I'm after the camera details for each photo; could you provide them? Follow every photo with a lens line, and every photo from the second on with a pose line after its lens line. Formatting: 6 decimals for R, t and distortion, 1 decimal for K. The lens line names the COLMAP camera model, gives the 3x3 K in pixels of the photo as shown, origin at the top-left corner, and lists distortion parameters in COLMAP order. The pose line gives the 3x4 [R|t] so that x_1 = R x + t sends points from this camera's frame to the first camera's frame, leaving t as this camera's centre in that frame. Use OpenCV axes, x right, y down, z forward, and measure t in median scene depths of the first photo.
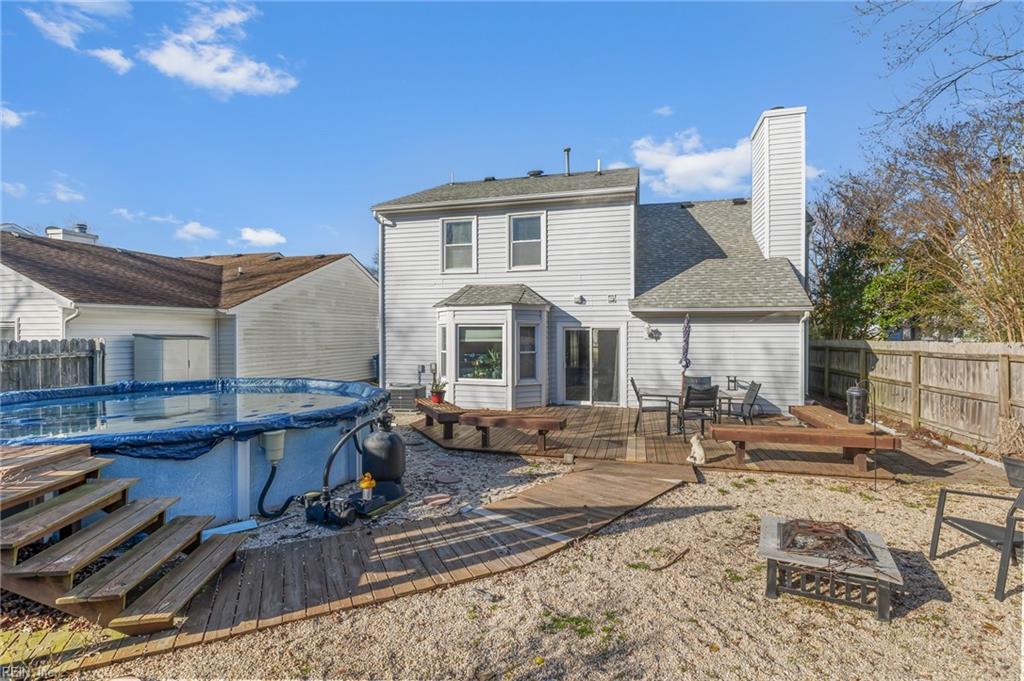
lens RADIAL K [[483.6, 0, 509.7], [0, 483.6, 337.4], [0, 0, 1]] dist [-0.000456, 0.000107]
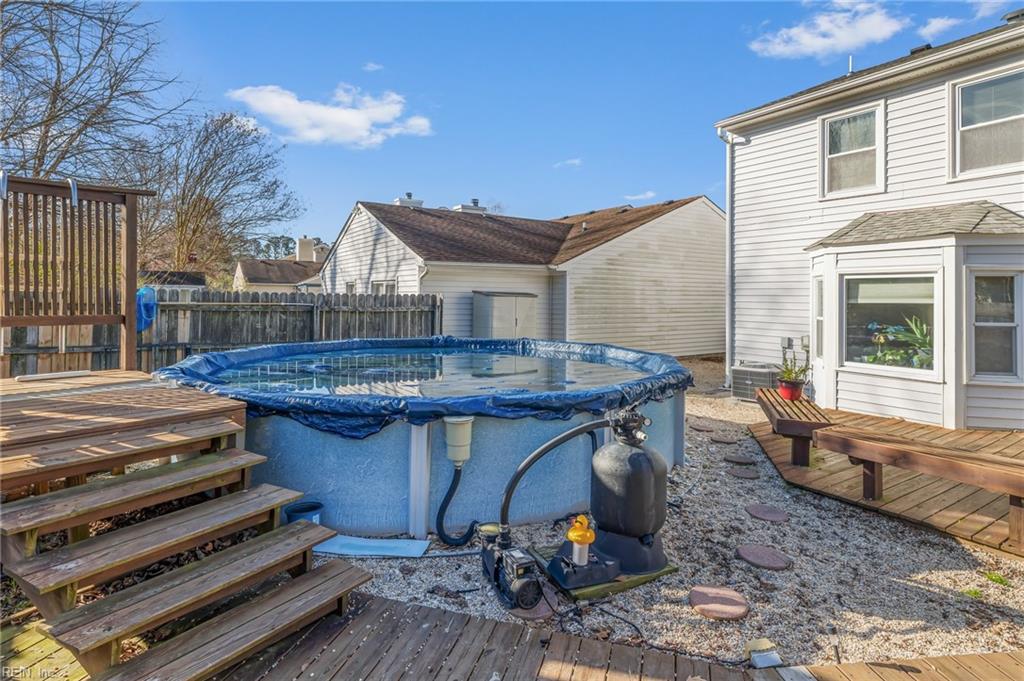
lens RADIAL K [[526.7, 0, 510.5], [0, 526.7, 291.3], [0, 0, 1]] dist [-0.002482, -0.000288]
pose [[0.744760, -0.001633, -0.667330, 0.030689], [-0.014499, 0.999721, -0.018629, 0.015378], [0.667175, 0.023550, 0.744529, 0.250864]]
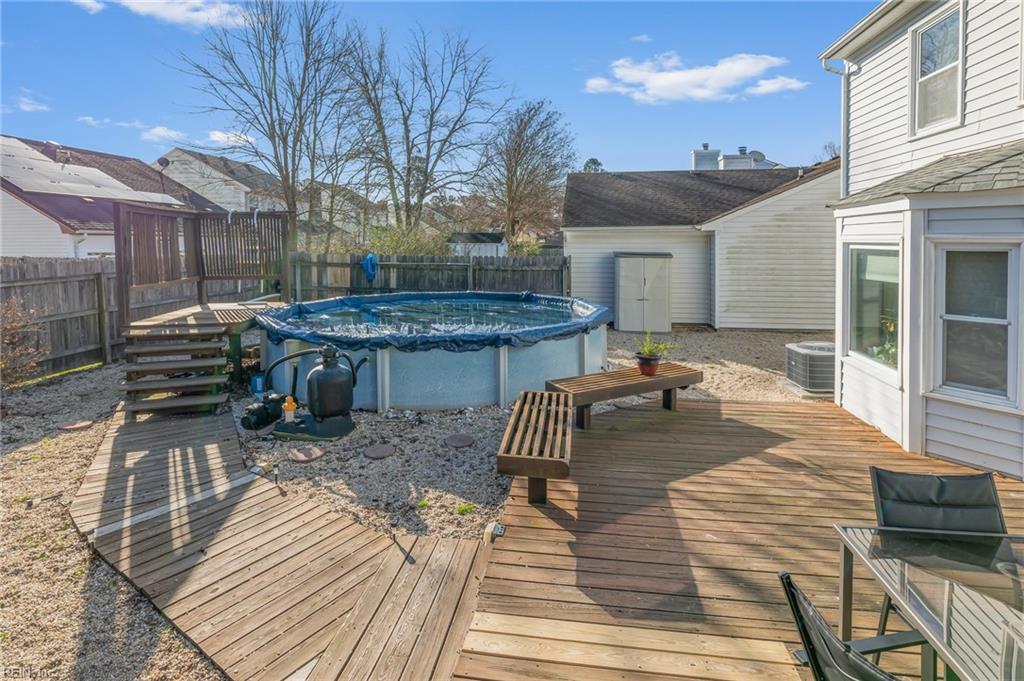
lens RADIAL K [[524.4, 0, 516.6], [0, 524.4, 257.2], [0, 0, 1]] dist [0.000498, 0.000590]
pose [[0.118450, 0.029189, -0.992531, 0.472919], [-0.006013, 0.999571, 0.028679, -0.032164], [0.992942, 0.002571, 0.118574, 0.711452]]
